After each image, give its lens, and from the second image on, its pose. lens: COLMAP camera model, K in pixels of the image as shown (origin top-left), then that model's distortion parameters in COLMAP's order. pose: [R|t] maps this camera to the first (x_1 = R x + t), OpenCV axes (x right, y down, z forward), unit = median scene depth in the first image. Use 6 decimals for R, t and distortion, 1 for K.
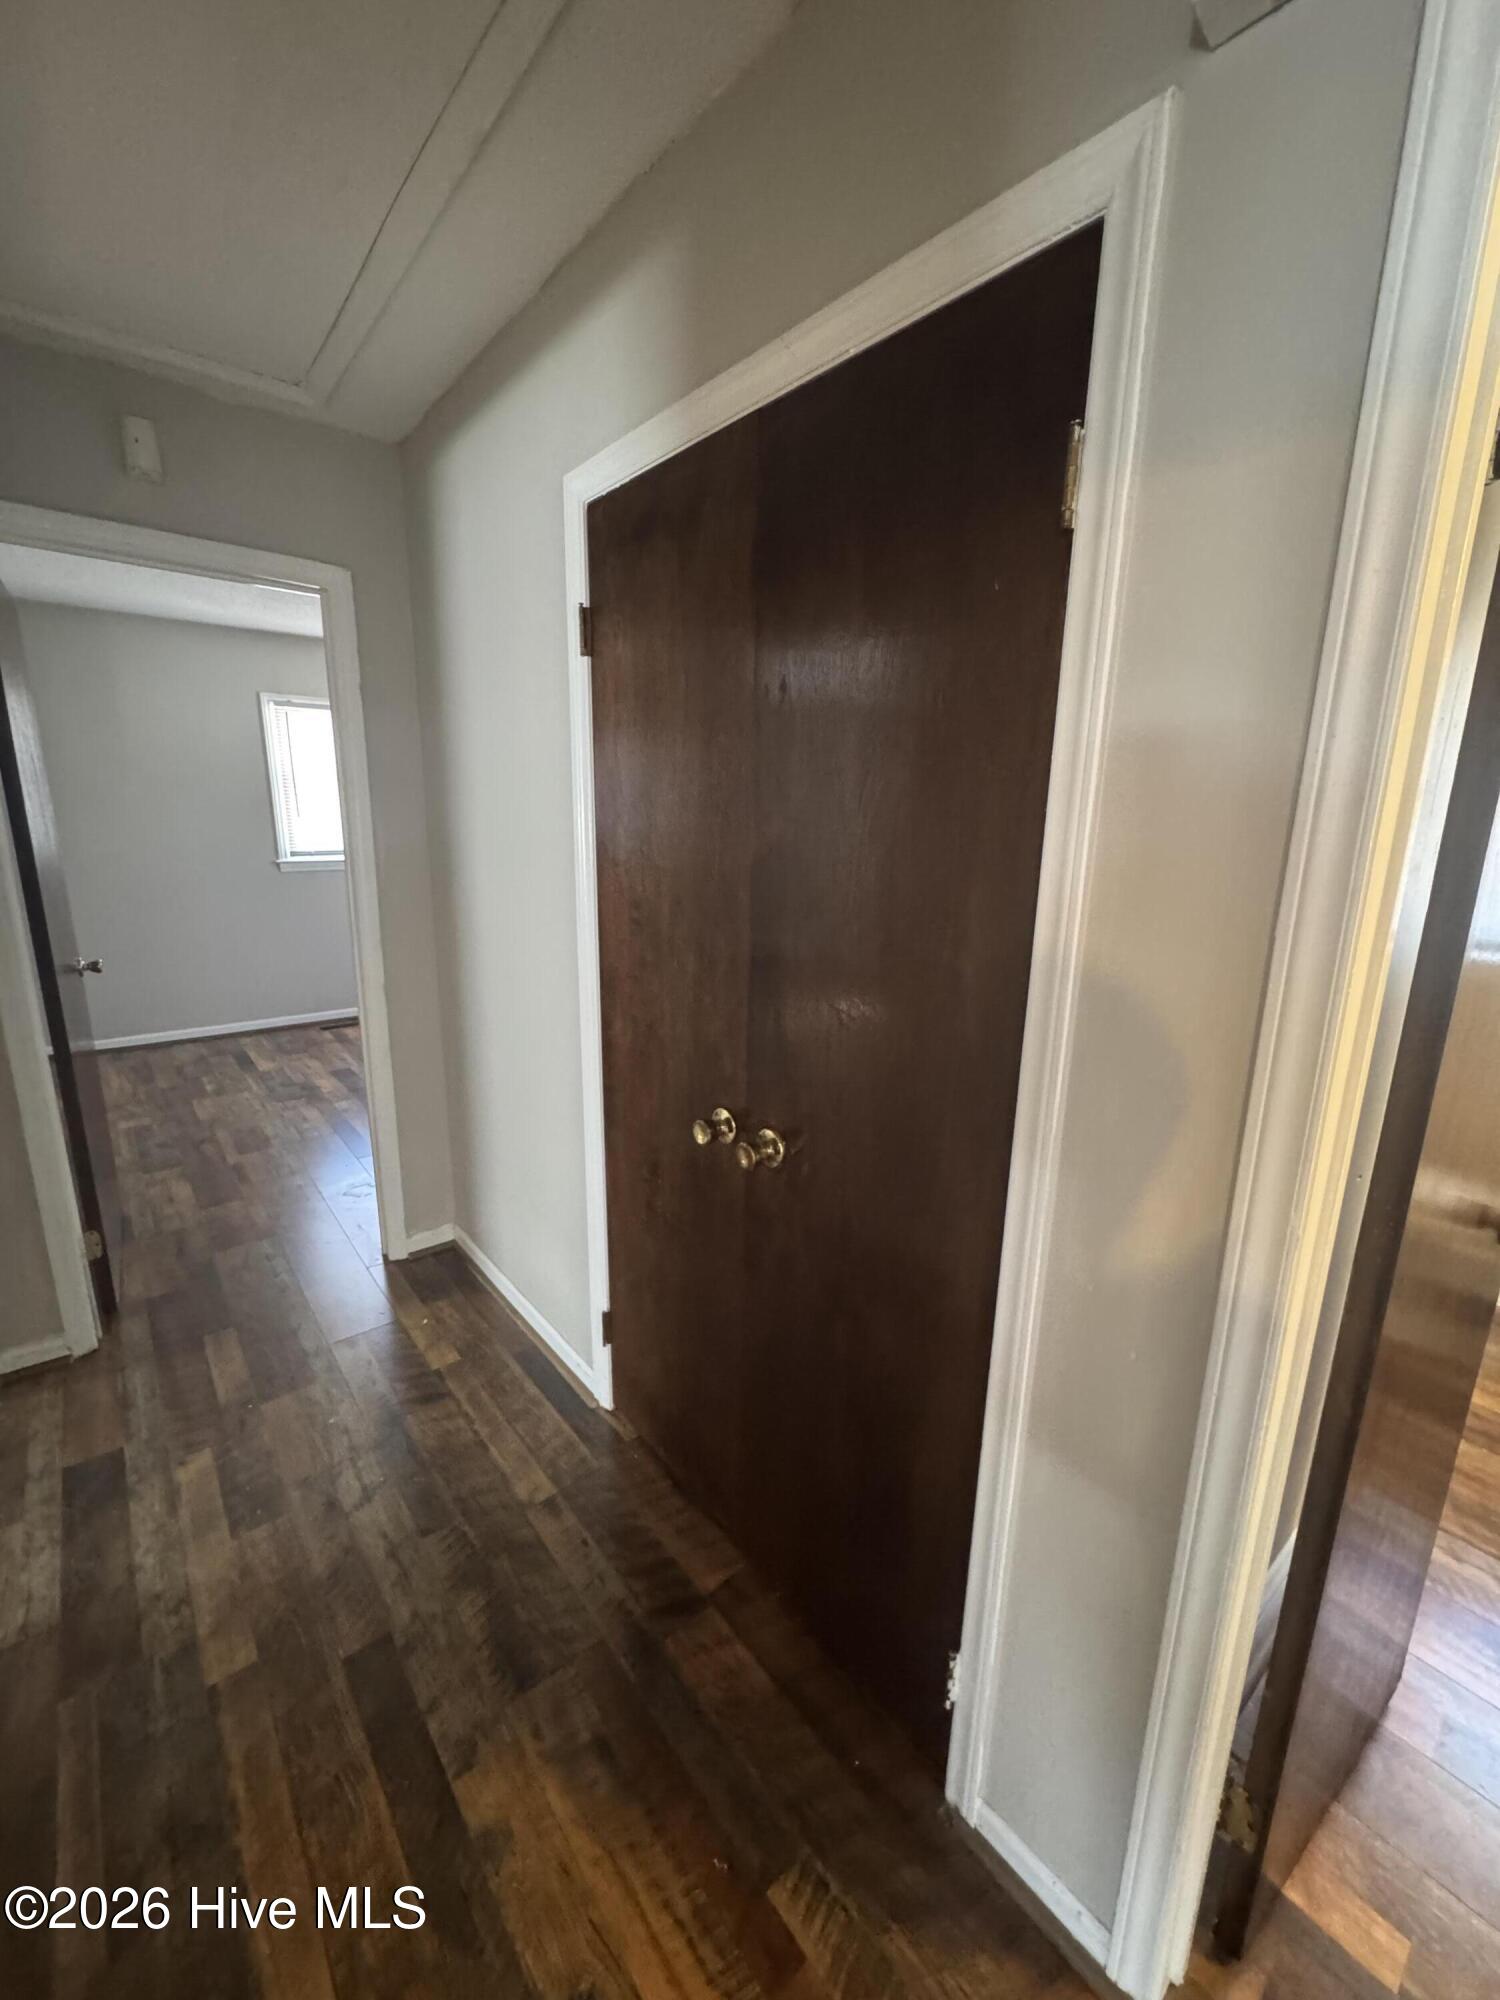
lens RADIAL K [[796.0, 0, 755.5], [0, 796.0, 996.4], [0, 0, 1]] dist [-0.004039, 0.000606]
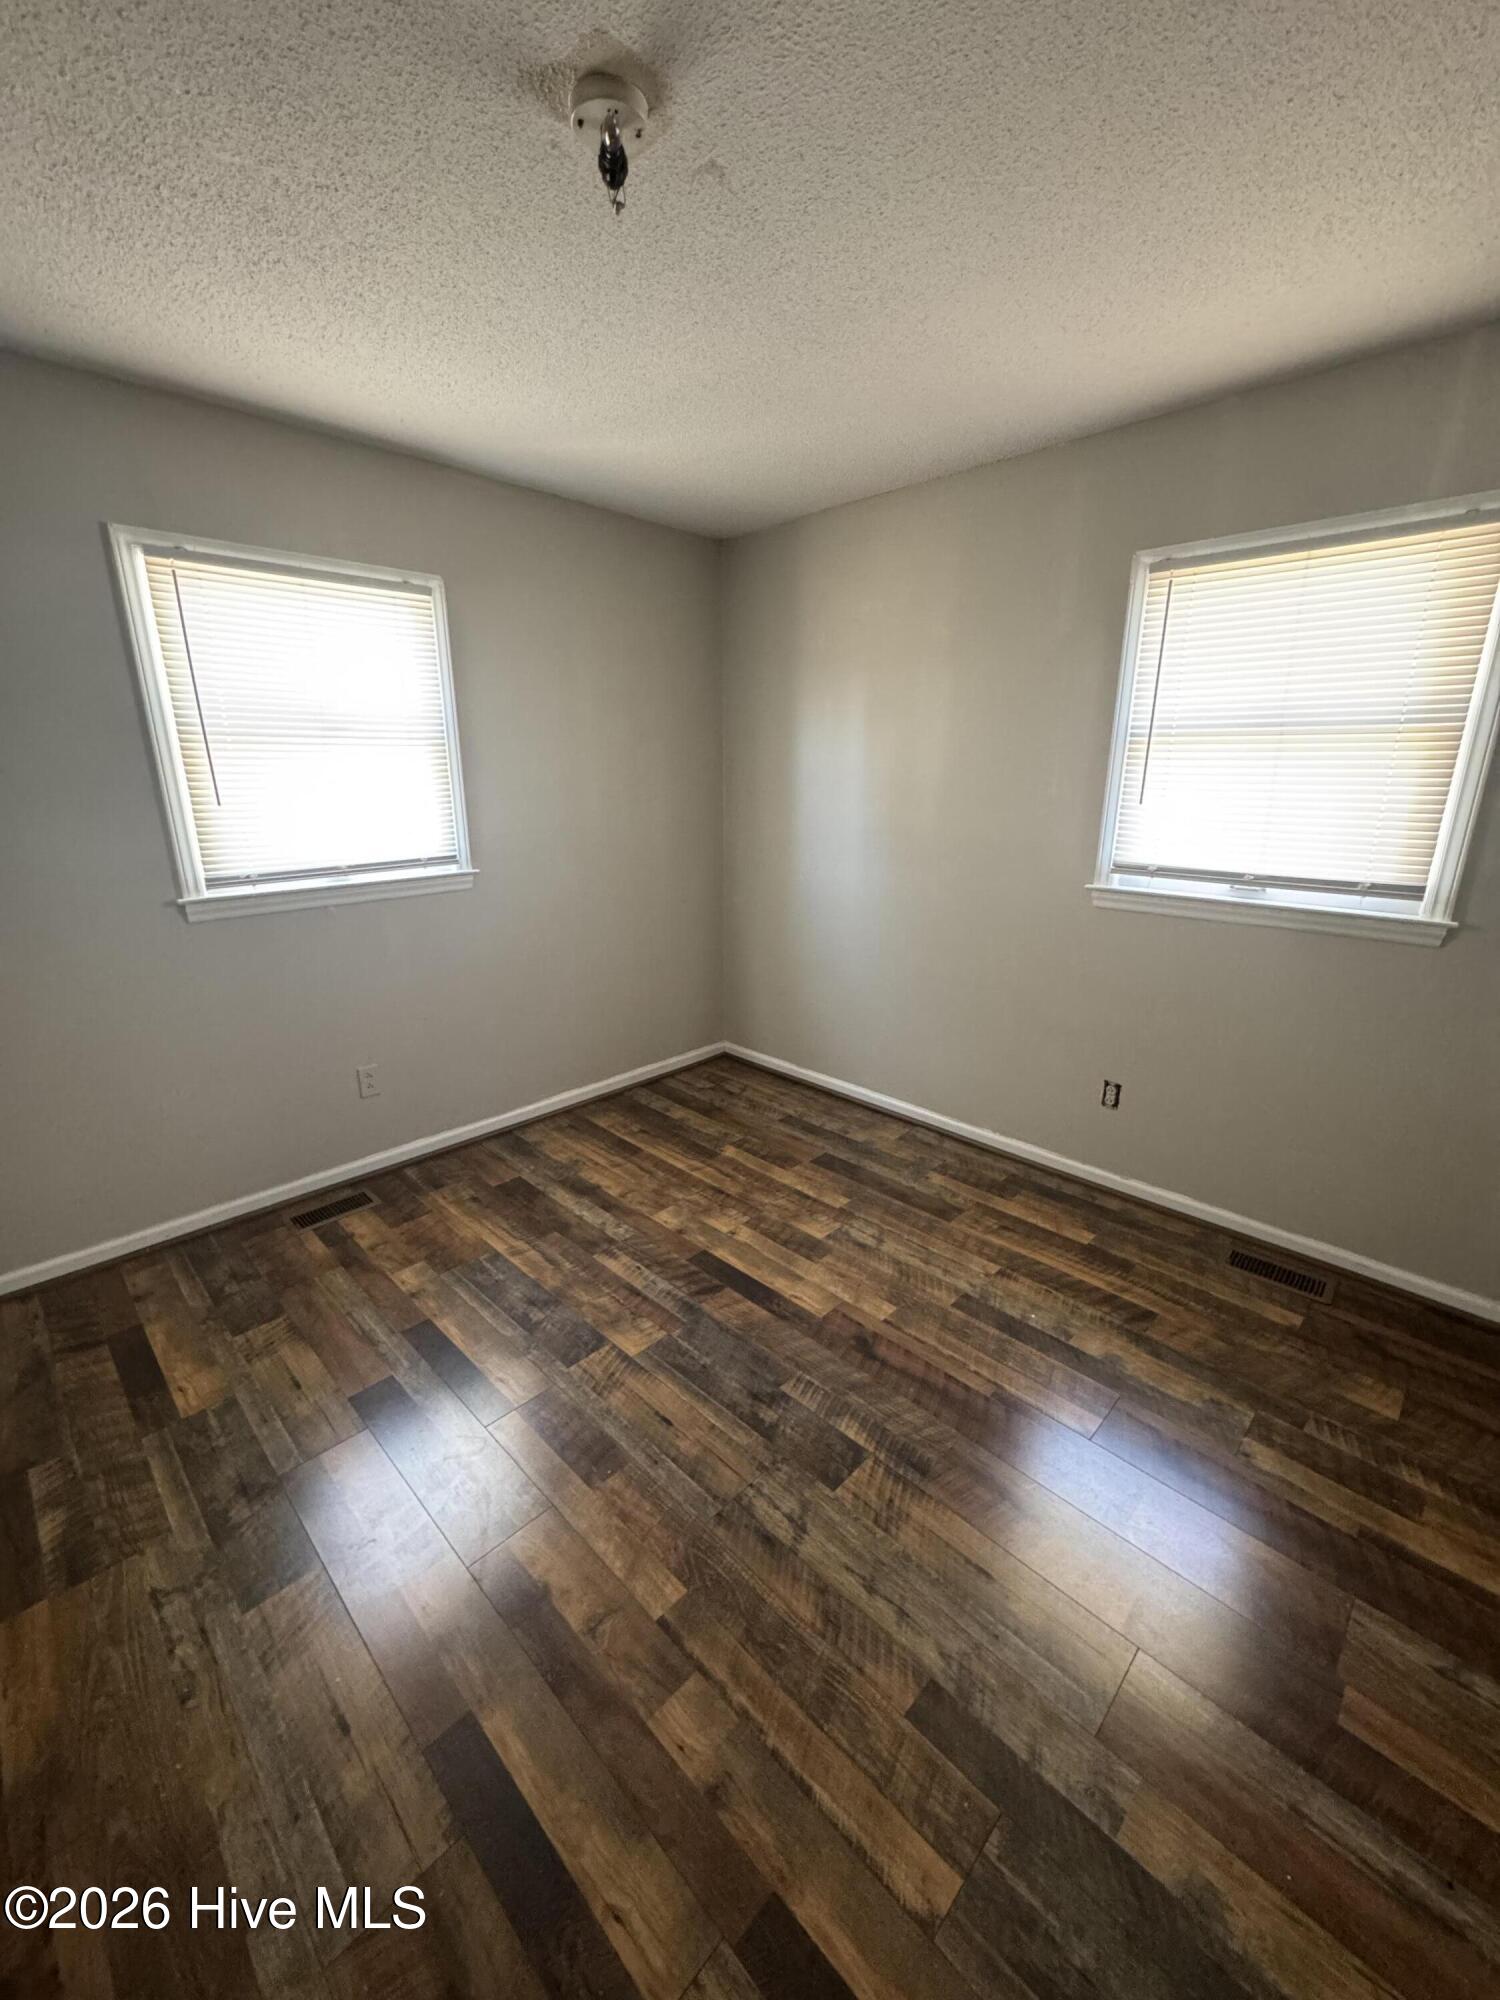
lens RADIAL K [[796.0, 0, 748.7], [0, 796.0, 1000.3], [0, 0, 1]] dist [-0.004039, 0.000606]
pose [[0.995534, -0.049601, 0.080329, -0.336048], [0.045780, 0.997762, 0.048733, -0.130043], [-0.082566, -0.044837, 0.995576, 0.548732]]
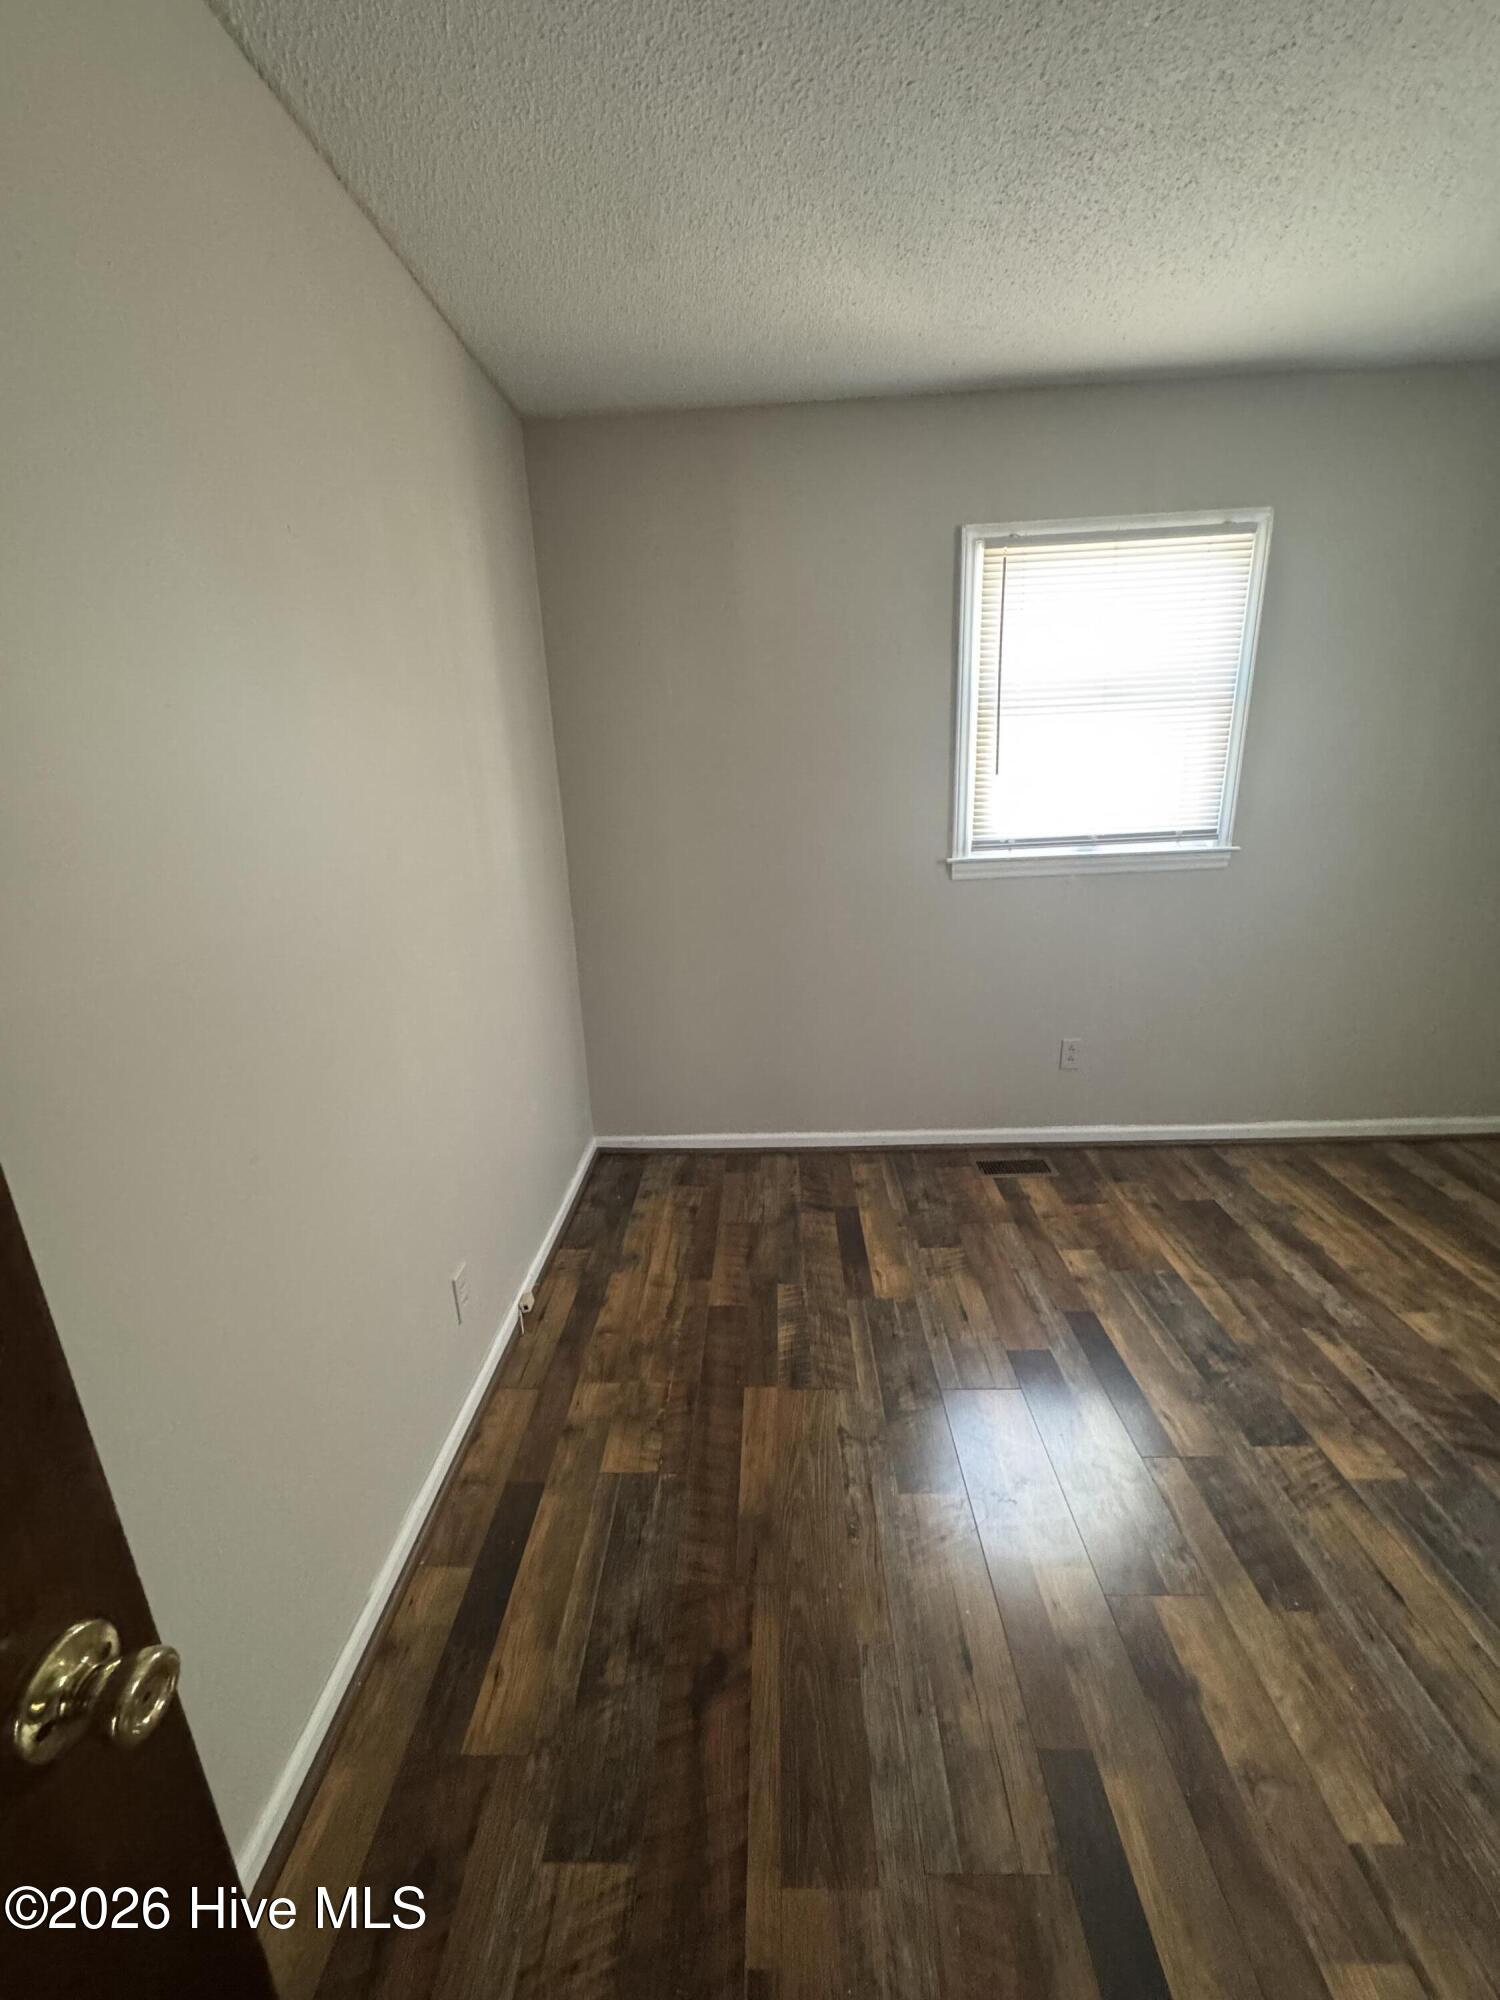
lens RADIAL K [[796.0, 0, 747.5], [0, 796.0, 999.6], [0, 0, 1]] dist [-0.004039, 0.000606]
pose [[0.741089, 0.136115, -0.657464, -0.370600], [-0.101058, 0.990692, 0.091191, -0.122934], [0.663757, -0.001138, 0.747947, 0.559764]]
